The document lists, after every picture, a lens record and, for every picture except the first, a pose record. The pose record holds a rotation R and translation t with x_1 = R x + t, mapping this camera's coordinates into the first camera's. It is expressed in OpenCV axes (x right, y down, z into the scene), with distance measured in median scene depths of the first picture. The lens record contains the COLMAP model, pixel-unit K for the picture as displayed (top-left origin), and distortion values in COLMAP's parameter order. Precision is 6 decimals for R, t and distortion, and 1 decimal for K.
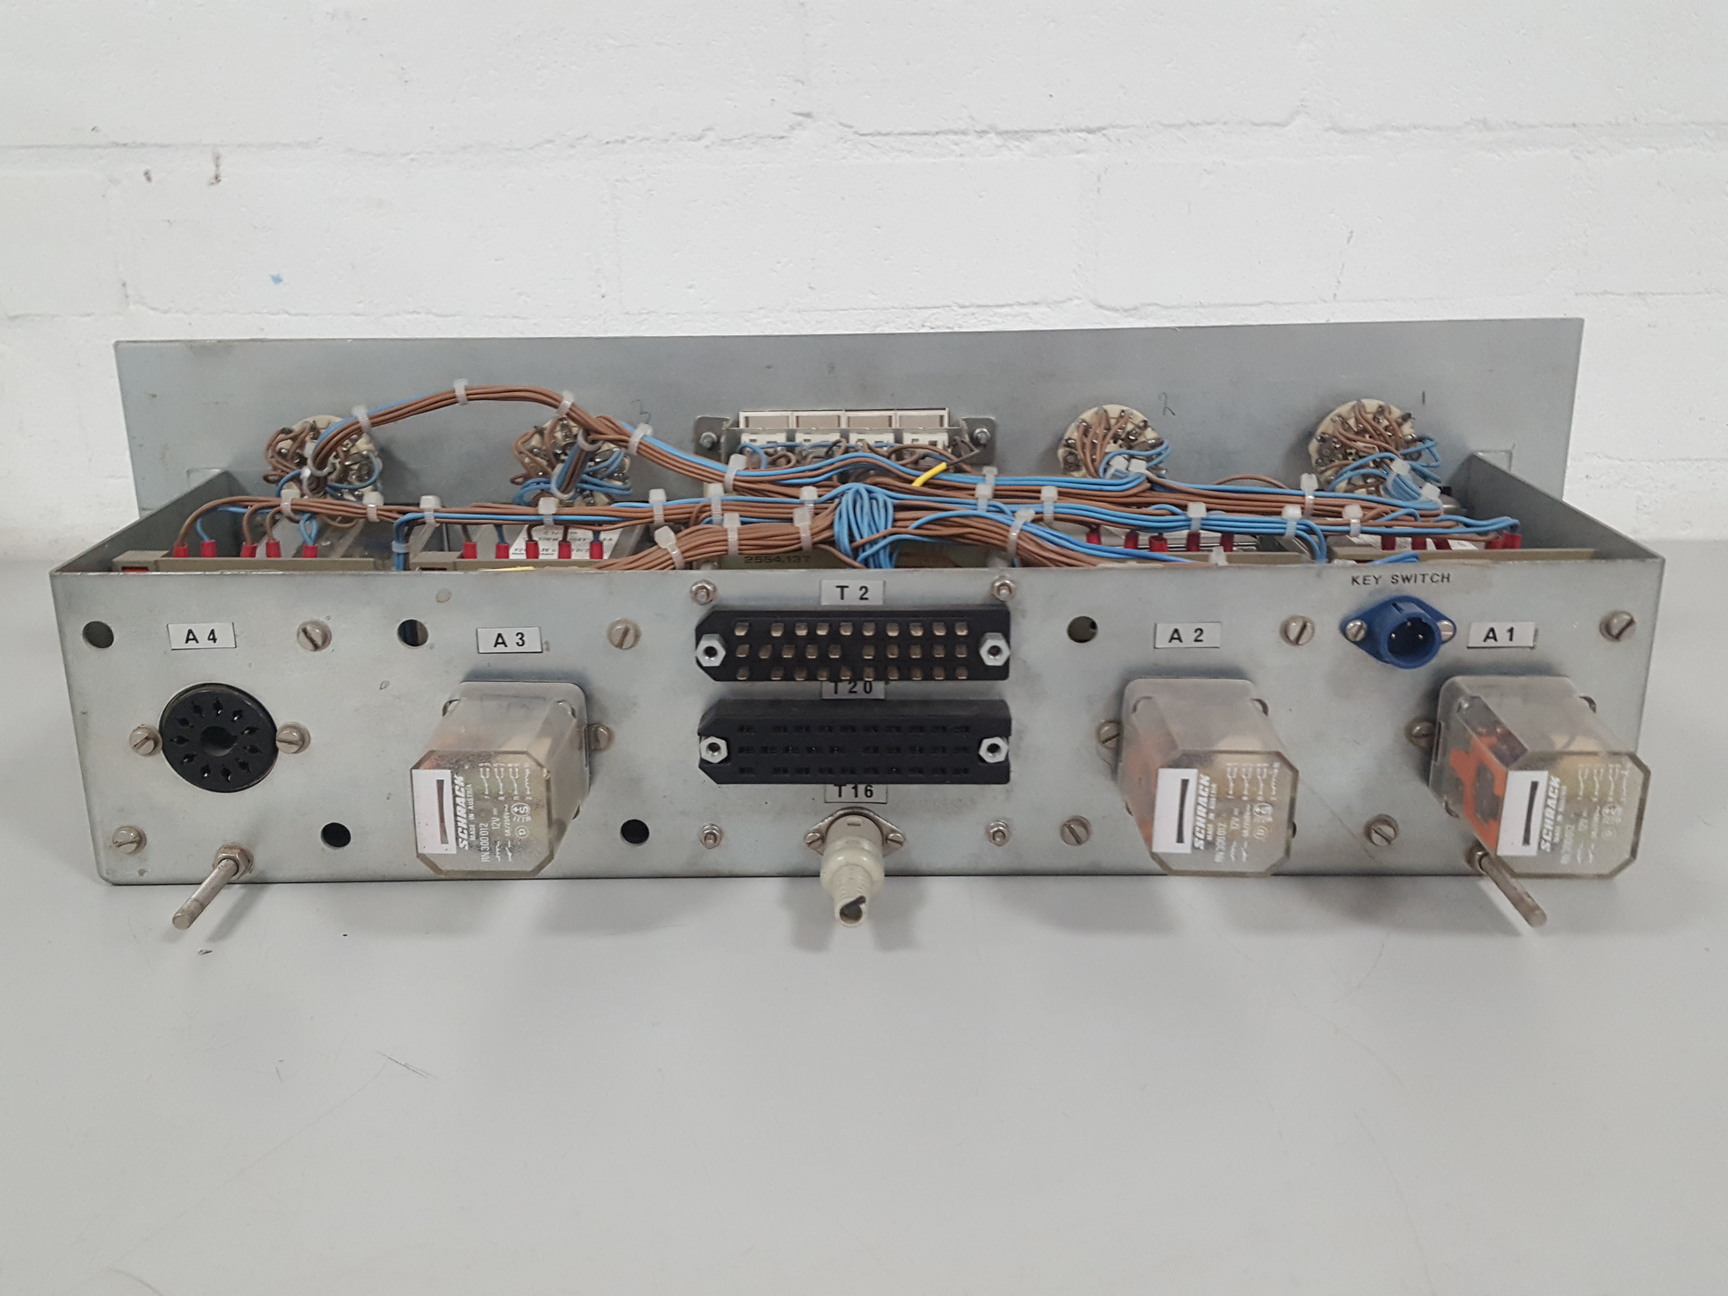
lens RADIAL K [[1804.5, 0, 851.0], [0, 1804.5, 657.6], [0, 0, 1]] dist [0.063590, 0.000000]
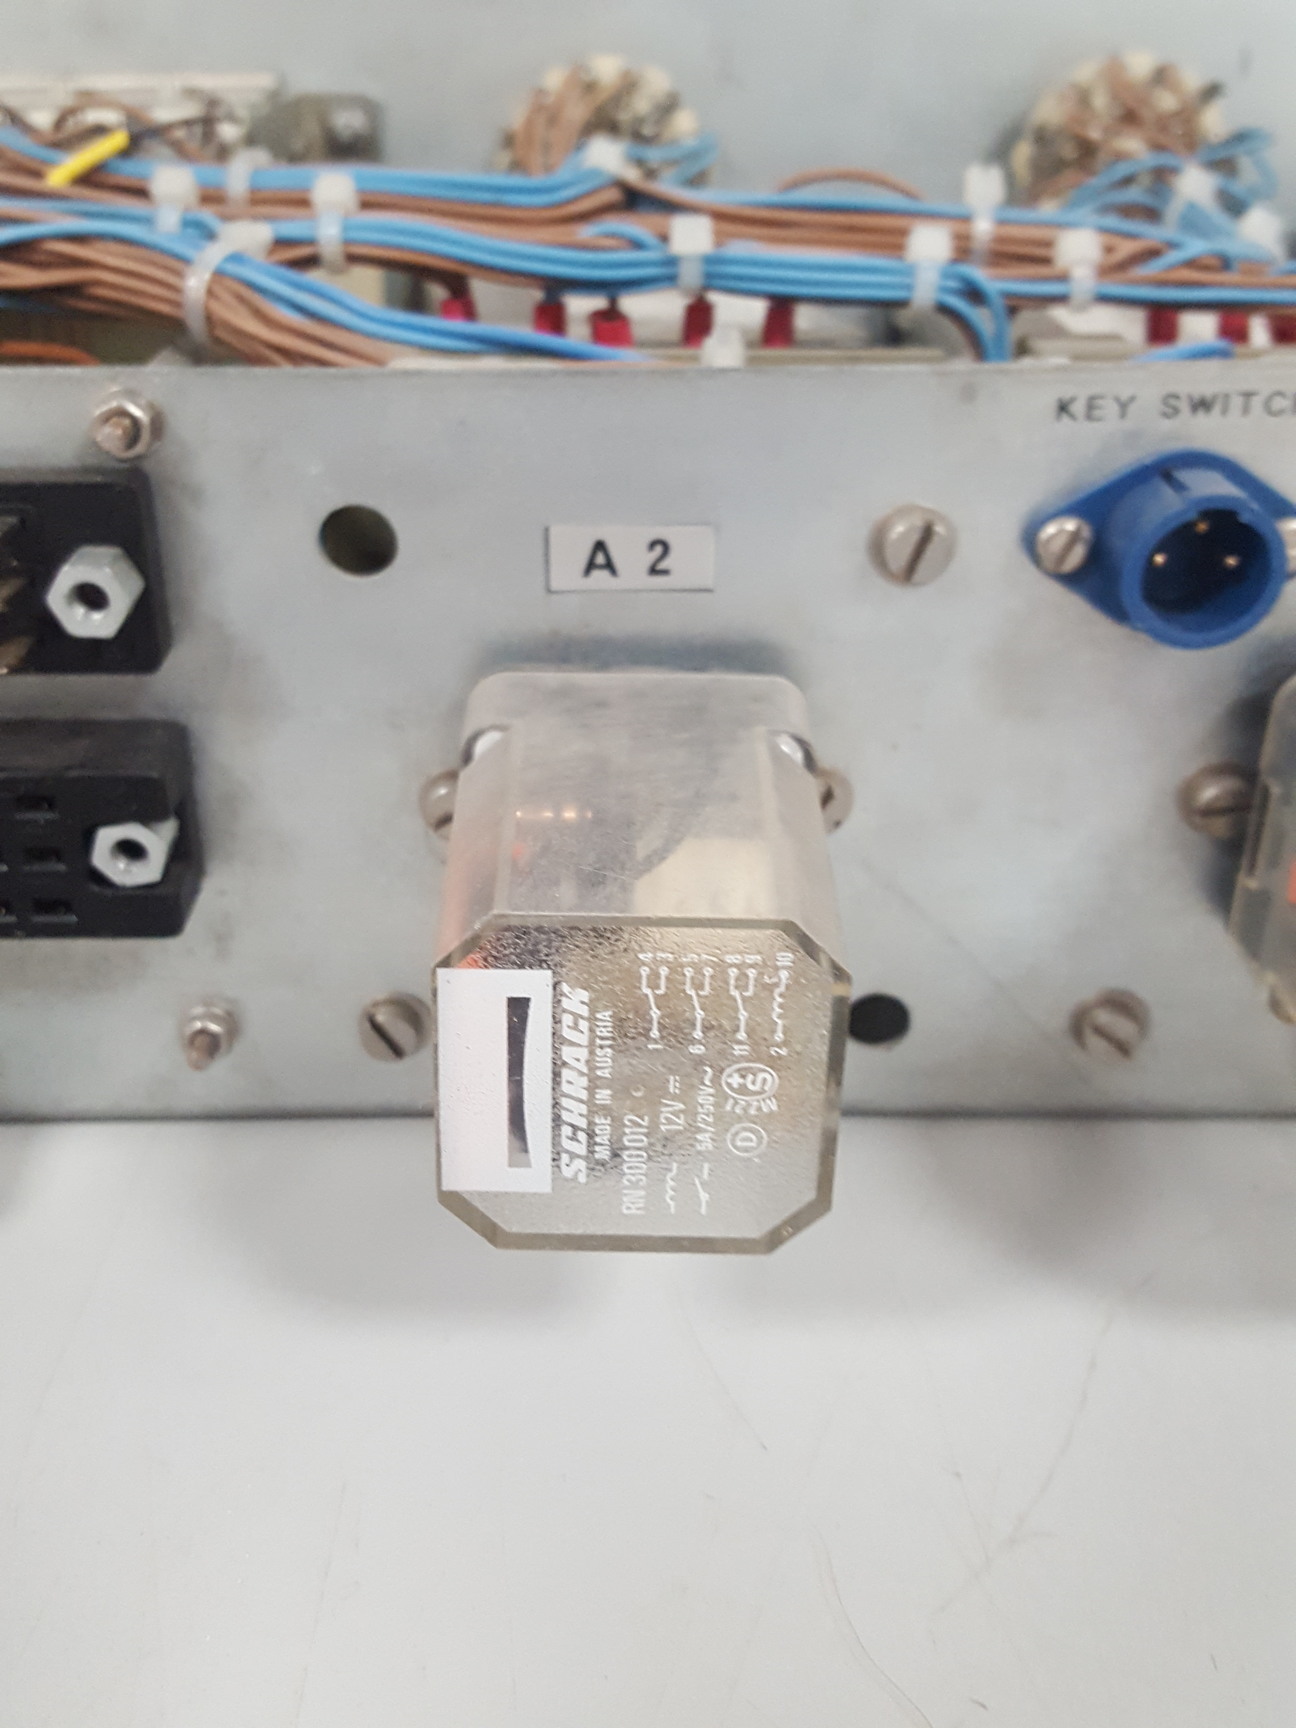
lens RADIAL K [[1804.5, 0, 657.5], [0, 1804.5, 868.3], [0, 0, 1]] dist [0.063590, 0.000000]
pose [[0.999784, -0.000537, 0.020781, 0.184489], [-0.002873, 0.986499, 0.163742, -0.009891], [-0.020588, -0.163766, 0.986284, 0.611238]]
